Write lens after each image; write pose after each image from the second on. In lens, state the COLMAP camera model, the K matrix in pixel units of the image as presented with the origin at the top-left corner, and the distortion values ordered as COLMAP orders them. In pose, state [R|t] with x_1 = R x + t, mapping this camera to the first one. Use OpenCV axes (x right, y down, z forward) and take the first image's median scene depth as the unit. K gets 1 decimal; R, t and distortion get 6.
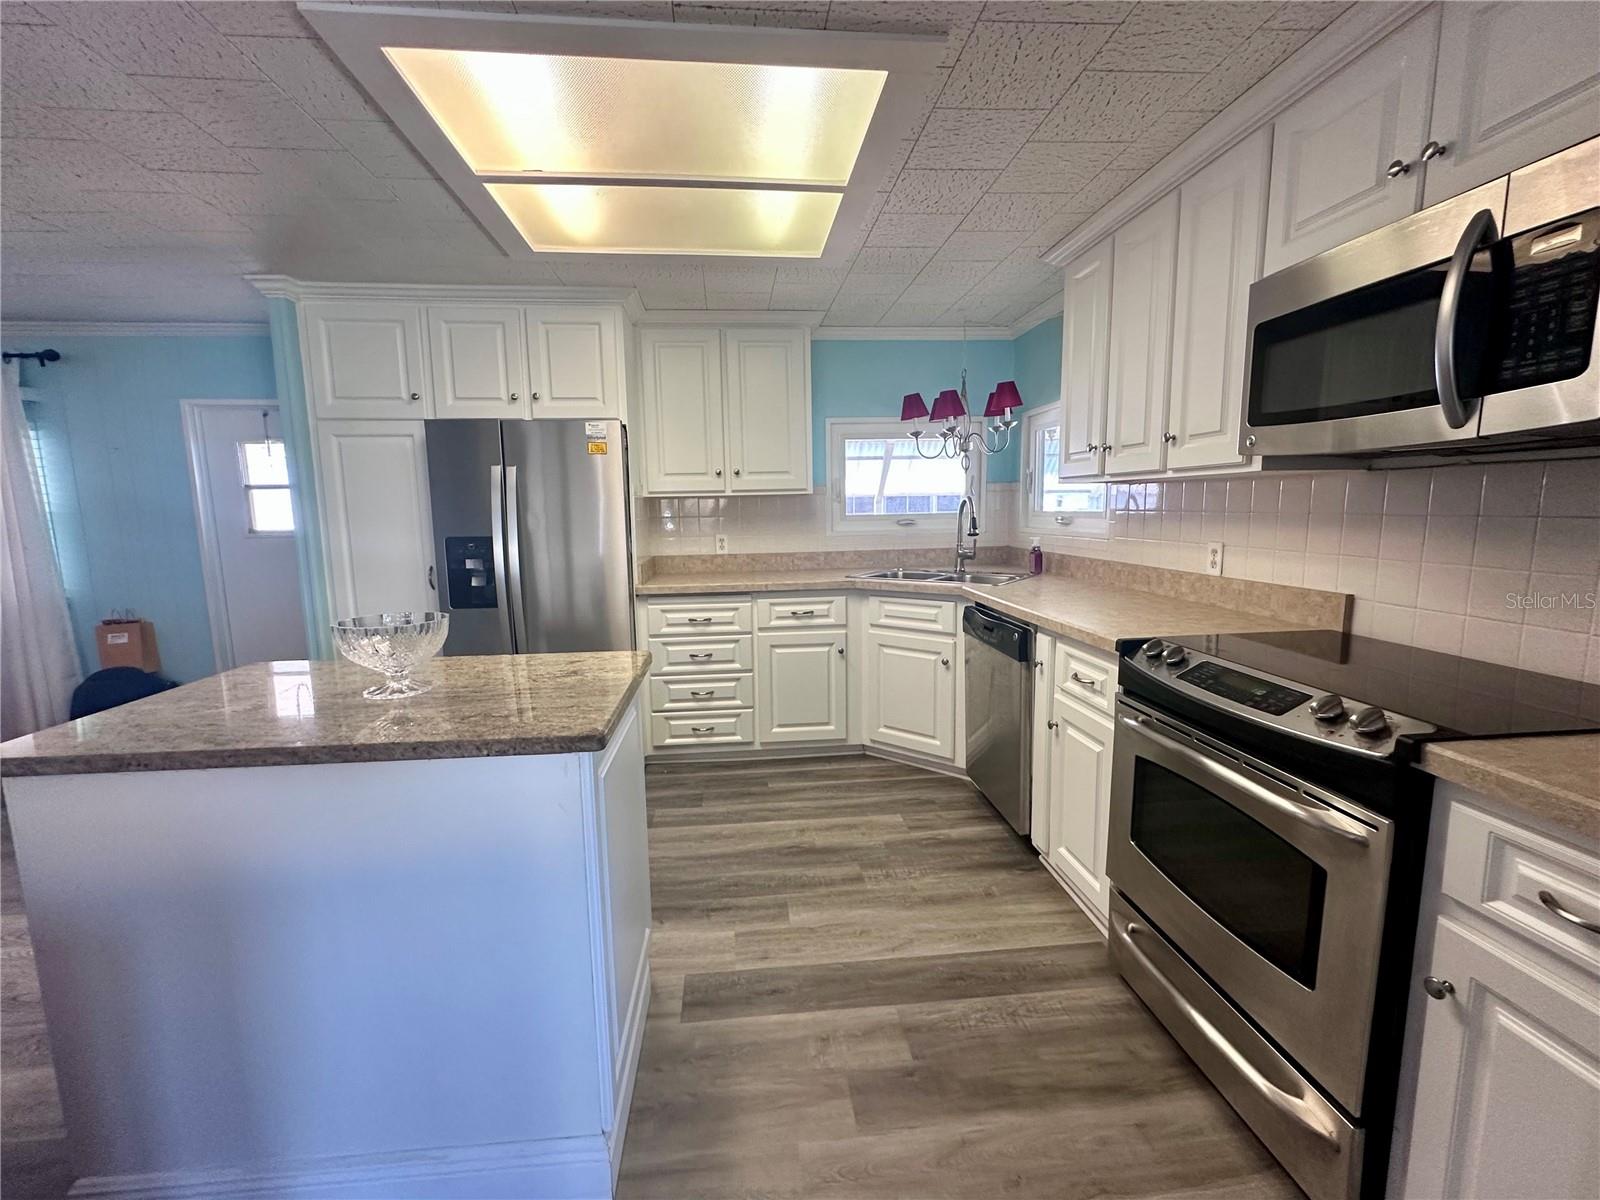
lens RADIAL K [[687.2, 0, 796.8], [0, 687.2, 602.0], [0, 0, 1]] dist [-0.001051, 0.000167]
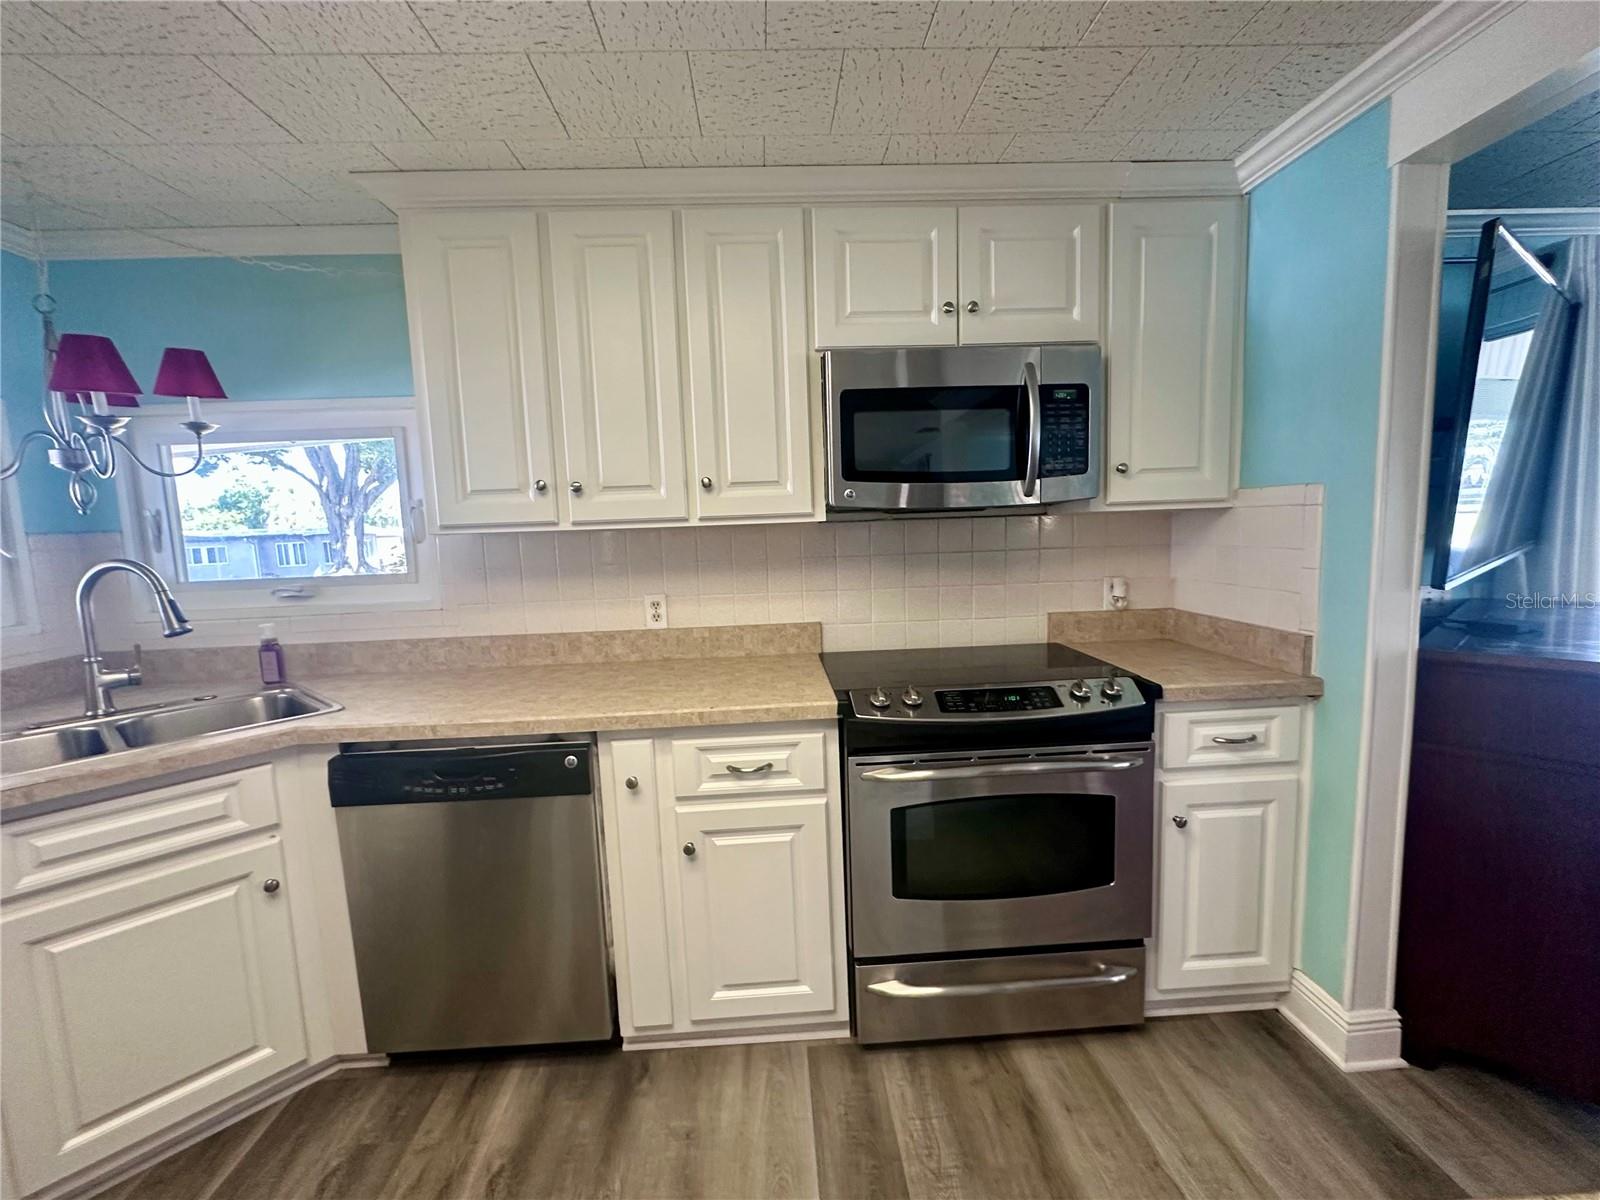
lens RADIAL K [[687.2, 0, 796.8], [0, 687.2, 602.0], [0, 0, 1]] dist [-0.001051, 0.000167]
pose [[0.048618, -0.095575, 0.994234, -0.251080], [0.173080, 0.981159, 0.085854, -0.095177], [-0.983707, 0.167908, 0.064244, 0.570982]]
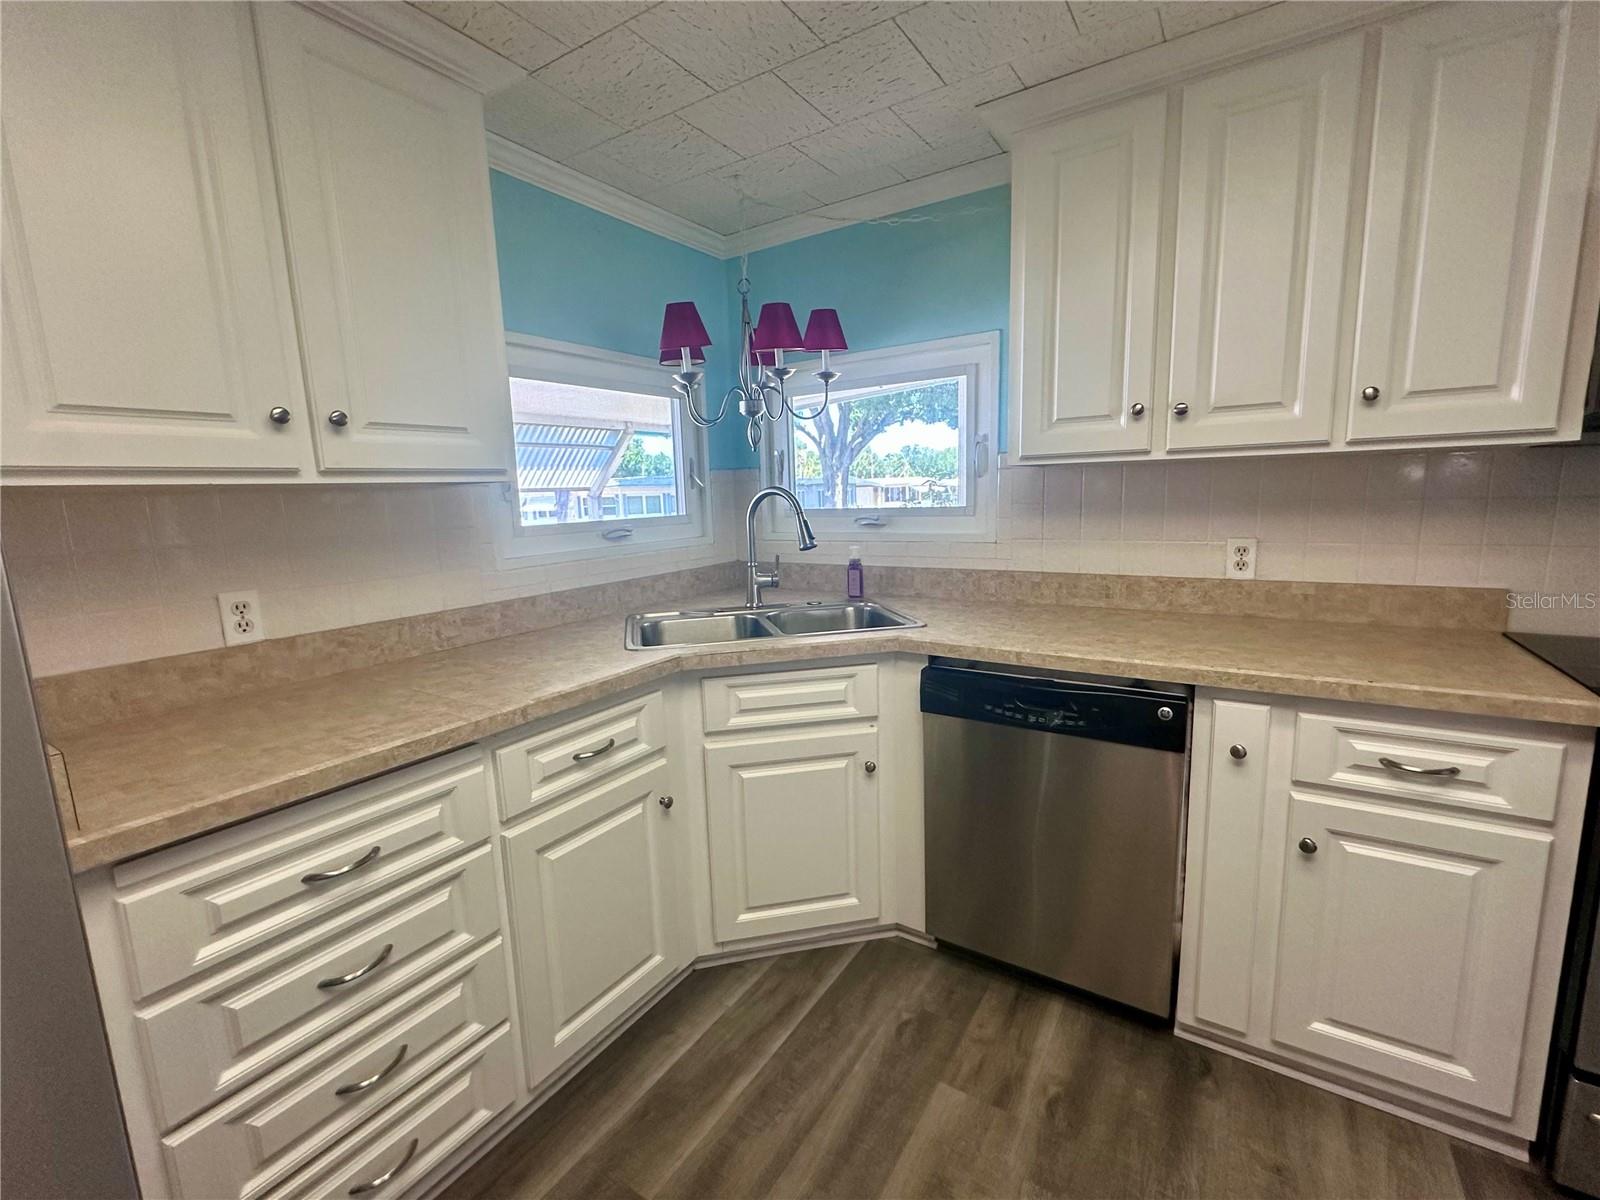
lens RADIAL K [[687.2, 0, 796.8], [0, 687.2, 602.0], [0, 0, 1]] dist [-0.001051, 0.000167]
pose [[0.624107, -0.125485, 0.771197, -0.265517], [0.127905, 0.990113, 0.057596, -0.096756], [-0.770799, 0.062694, 0.633986, 0.685377]]
